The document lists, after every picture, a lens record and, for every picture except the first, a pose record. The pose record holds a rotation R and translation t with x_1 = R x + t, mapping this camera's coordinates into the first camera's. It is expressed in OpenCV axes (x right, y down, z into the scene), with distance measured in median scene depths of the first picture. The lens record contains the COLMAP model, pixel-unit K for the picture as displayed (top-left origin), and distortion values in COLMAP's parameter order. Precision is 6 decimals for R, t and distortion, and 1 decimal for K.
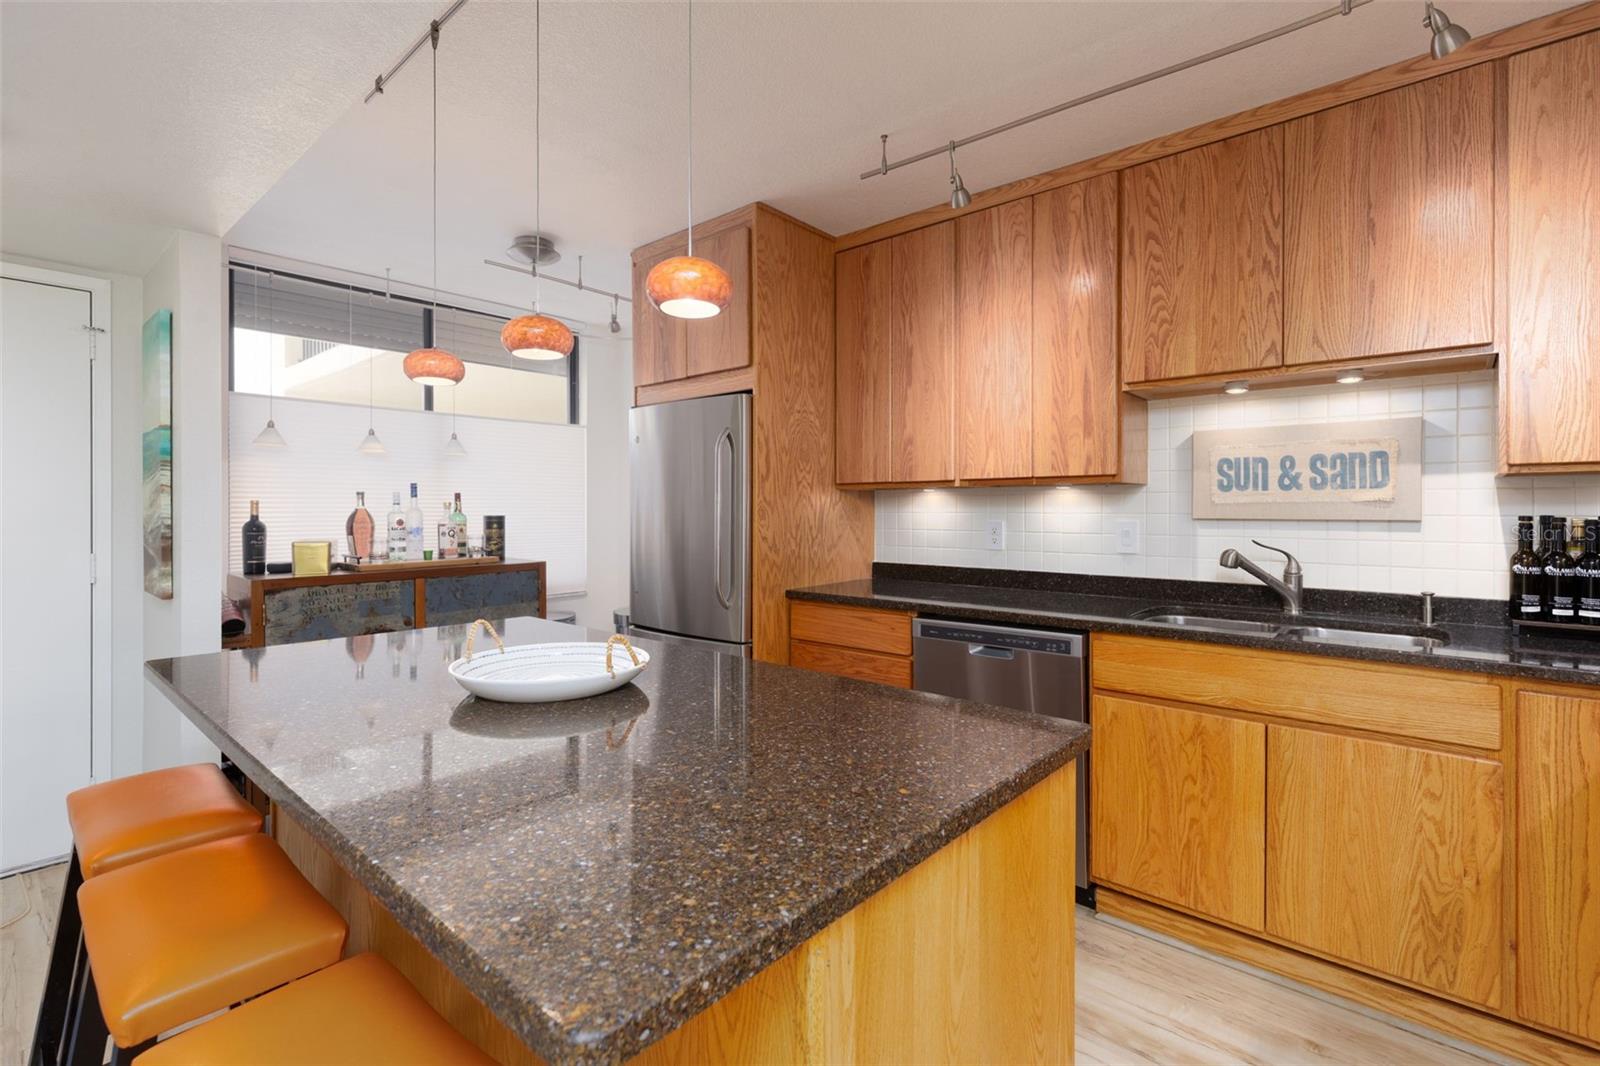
lens RADIAL K [[724.6, 0, 800.6], [0, 724.6, 515.7], [0, 0, 1]] dist [0.000411, 0.000019]
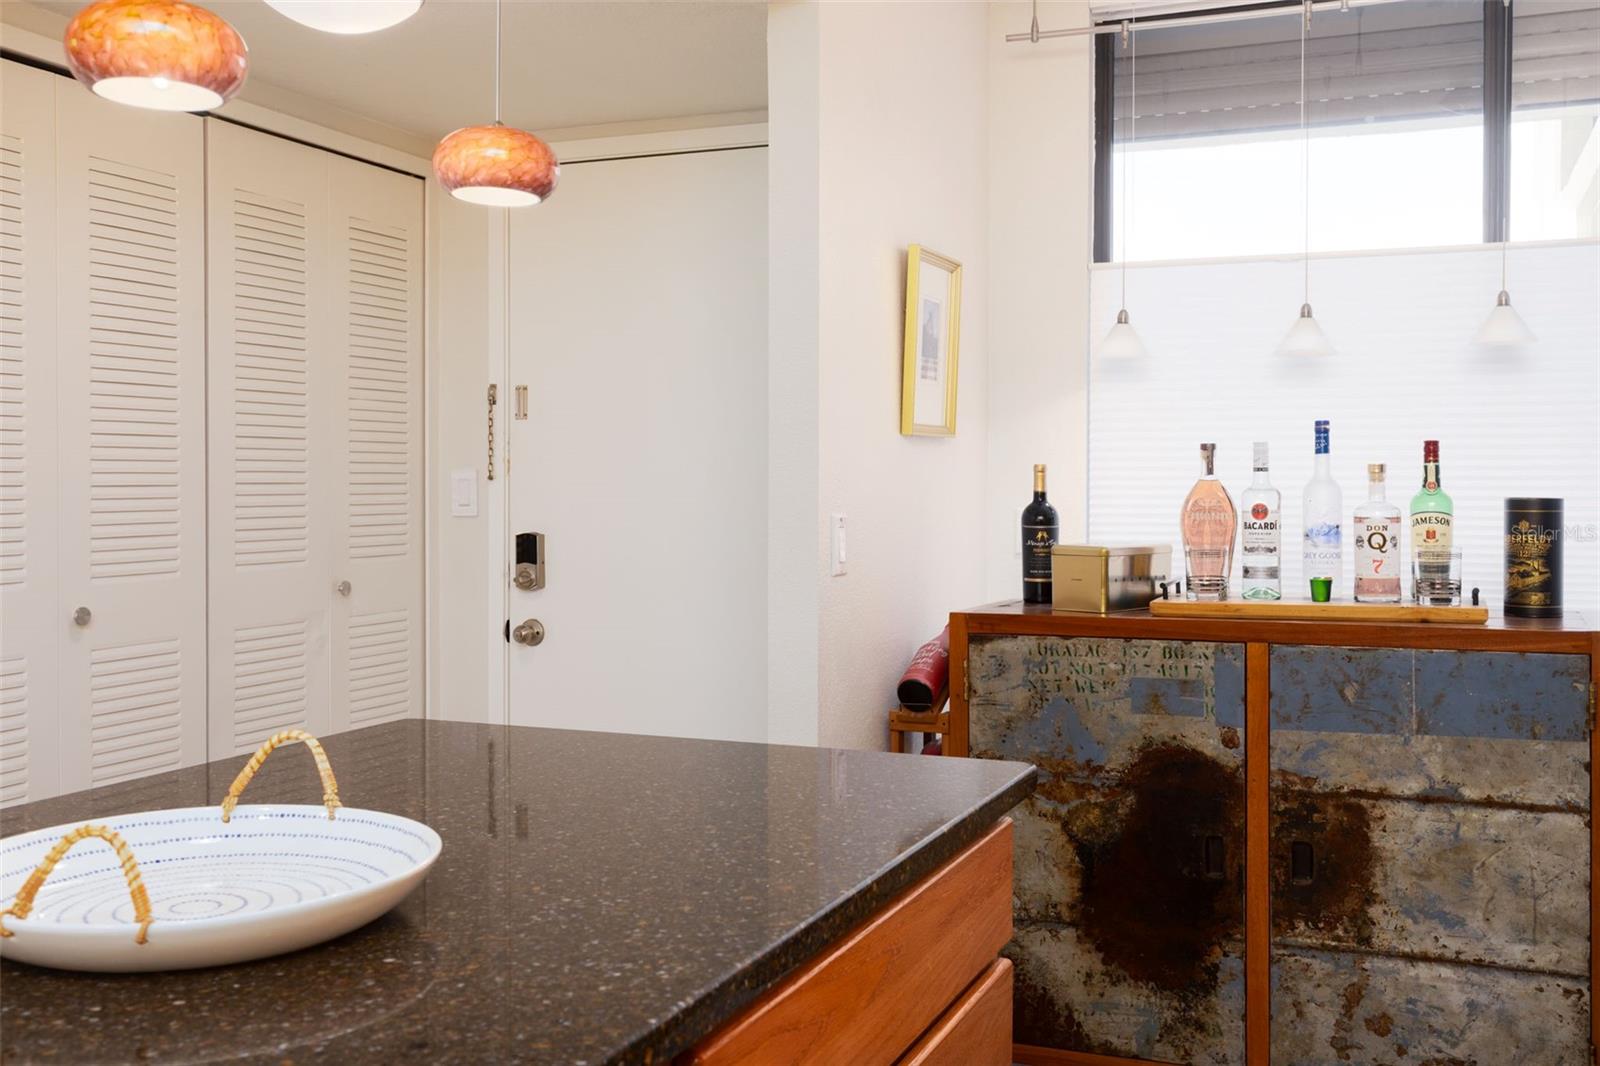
lens RADIAL K [[1527.7, 0, 800.0], [0, 1527.7, 533.0], [0, 0, 1]] dist [-0.006885, -0.001565]
pose [[0.314625, 0.032080, -0.948674, 0.253128], [-0.006956, 0.999480, 0.031491, -0.005225], [0.949191, -0.003309, 0.314684, 0.469424]]
